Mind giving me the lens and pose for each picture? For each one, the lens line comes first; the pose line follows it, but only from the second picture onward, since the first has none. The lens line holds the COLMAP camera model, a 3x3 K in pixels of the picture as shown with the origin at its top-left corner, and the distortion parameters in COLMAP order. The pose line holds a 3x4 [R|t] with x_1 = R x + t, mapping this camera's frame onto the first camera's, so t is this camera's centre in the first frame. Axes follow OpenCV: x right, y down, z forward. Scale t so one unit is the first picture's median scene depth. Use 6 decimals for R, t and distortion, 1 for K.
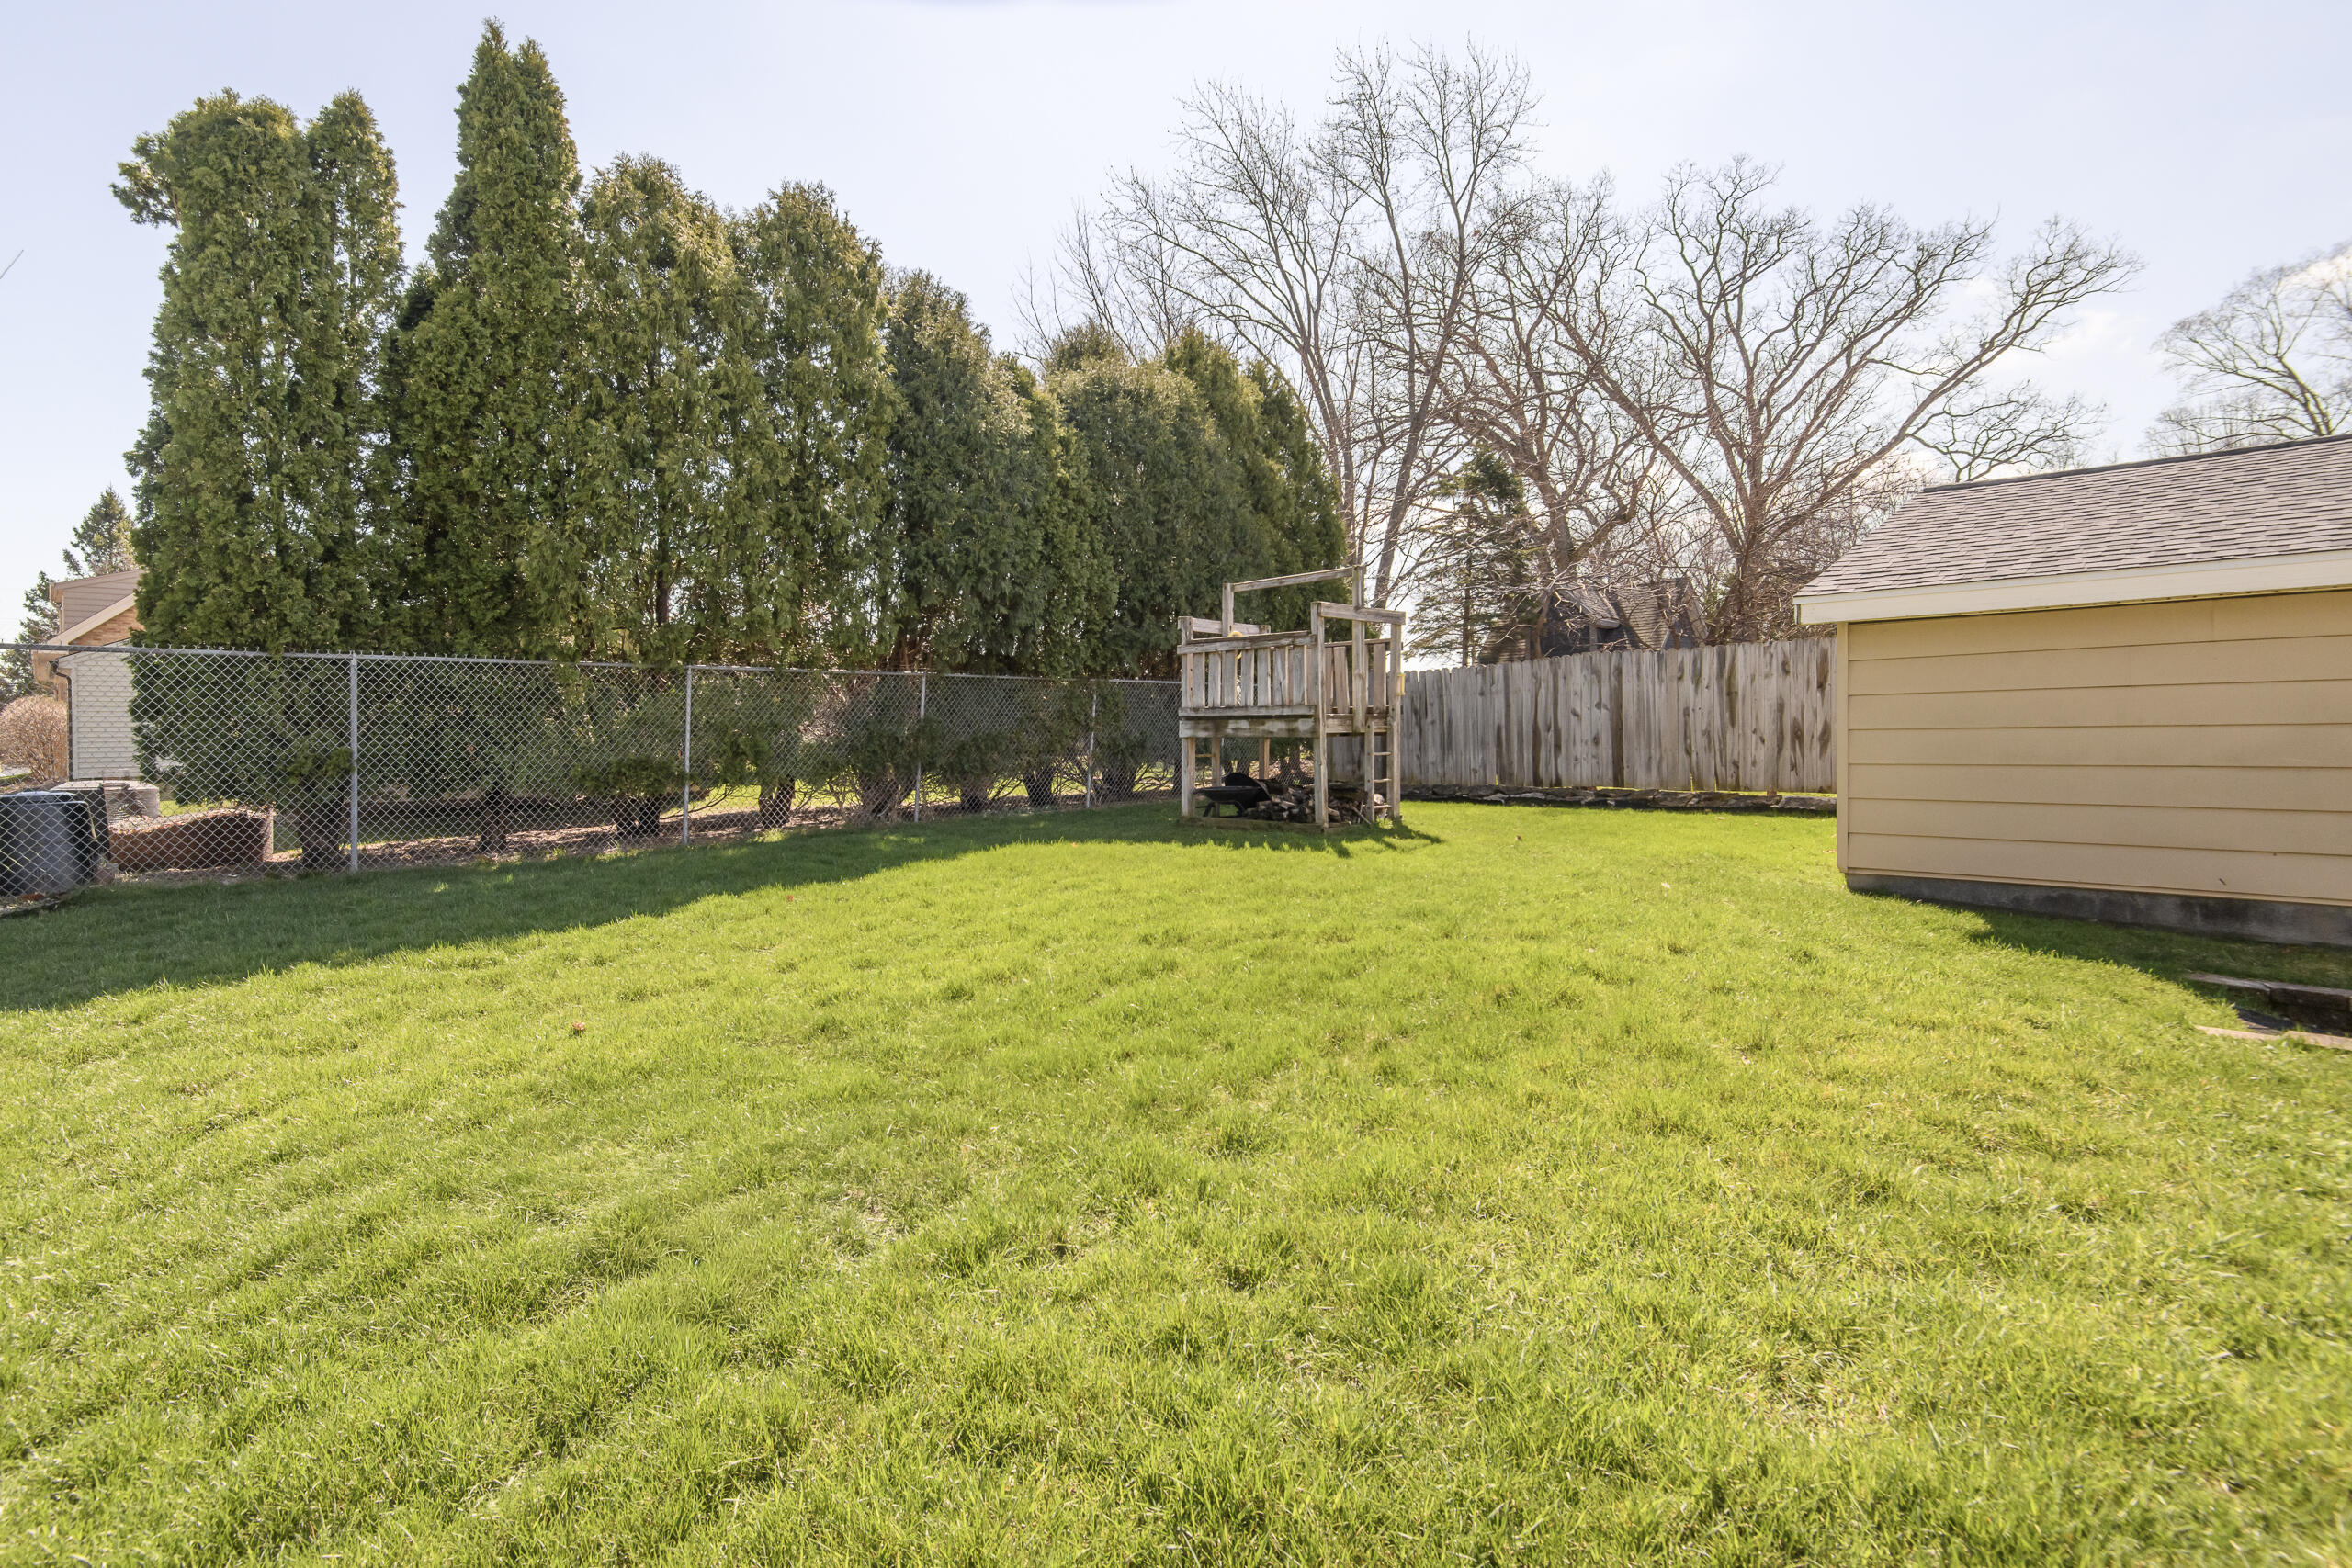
lens RADIAL K [[1079.4, 0, 1127.6], [0, 1079.4, 744.5], [0, 0, 1]] dist [0.027592, -0.014549]
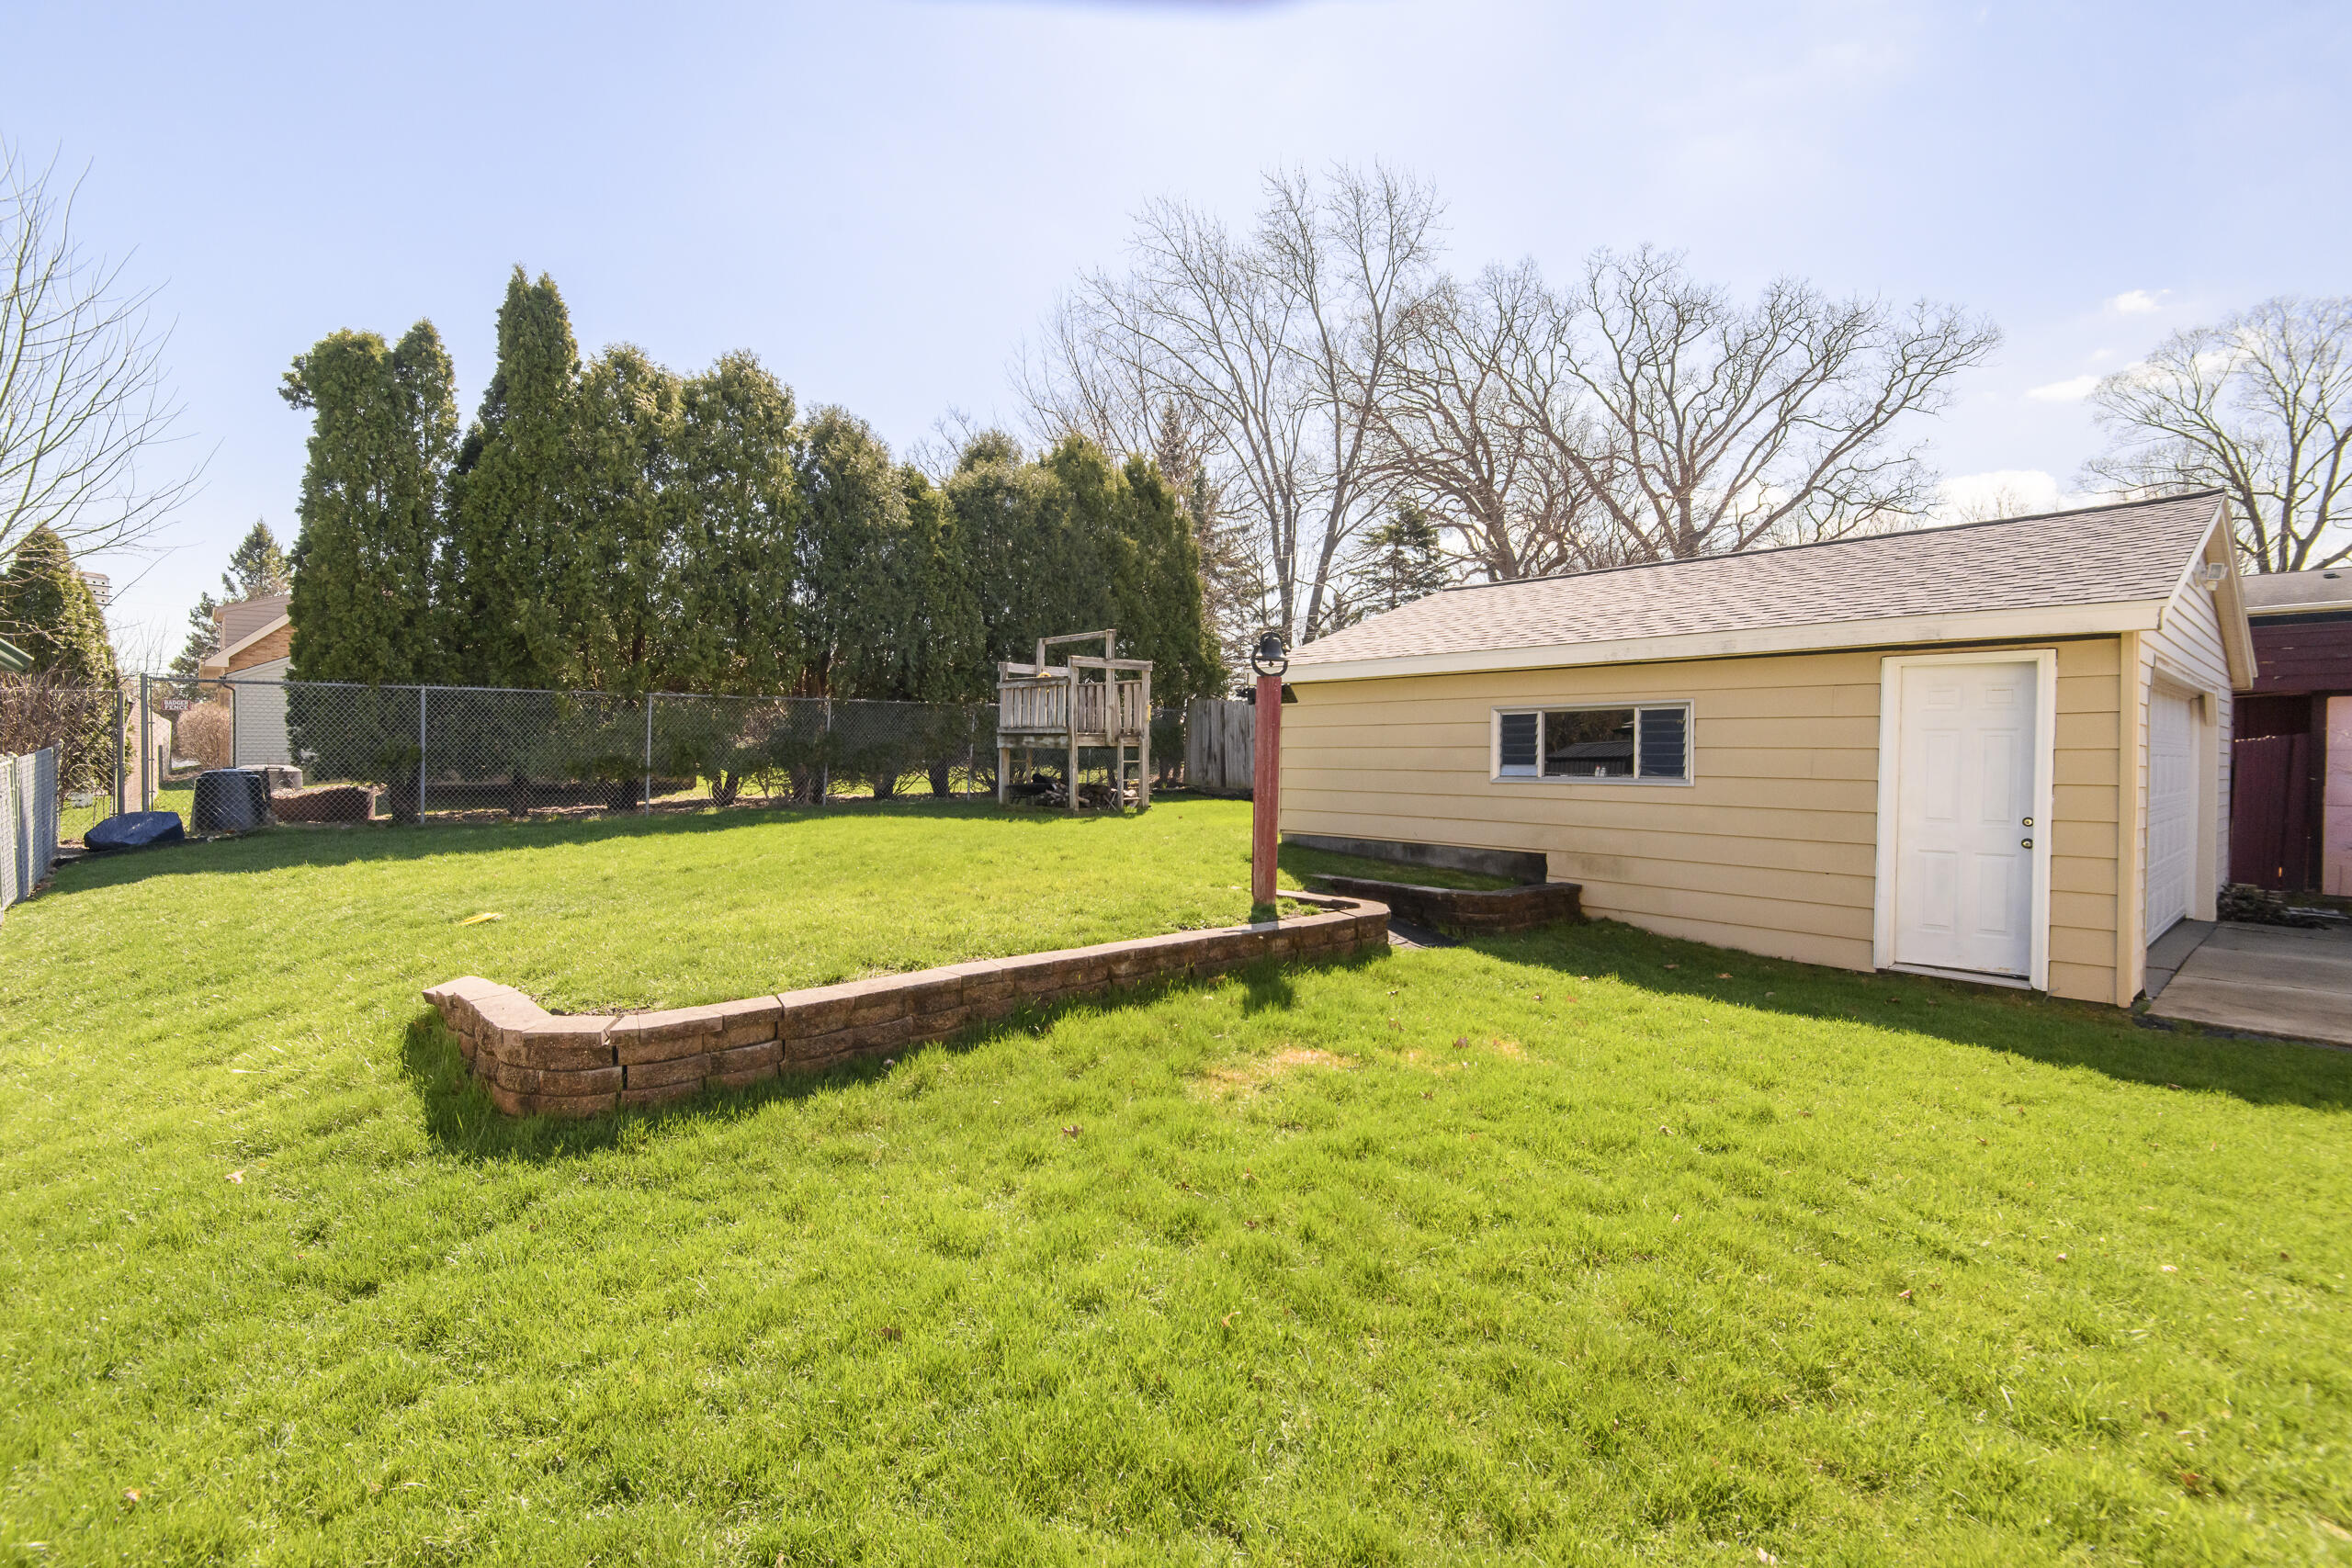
lens RADIAL K [[1079.4, 0, 1181.2], [0, 1079.4, 769.1], [0, 0, 1]] dist [0.027592, -0.014549]
pose [[0.998817, 0.016222, -0.045844, 0.365929], [-0.015710, 0.999810, 0.011513, 0.001237], [0.046022, -0.010779, 0.998882, -0.417266]]
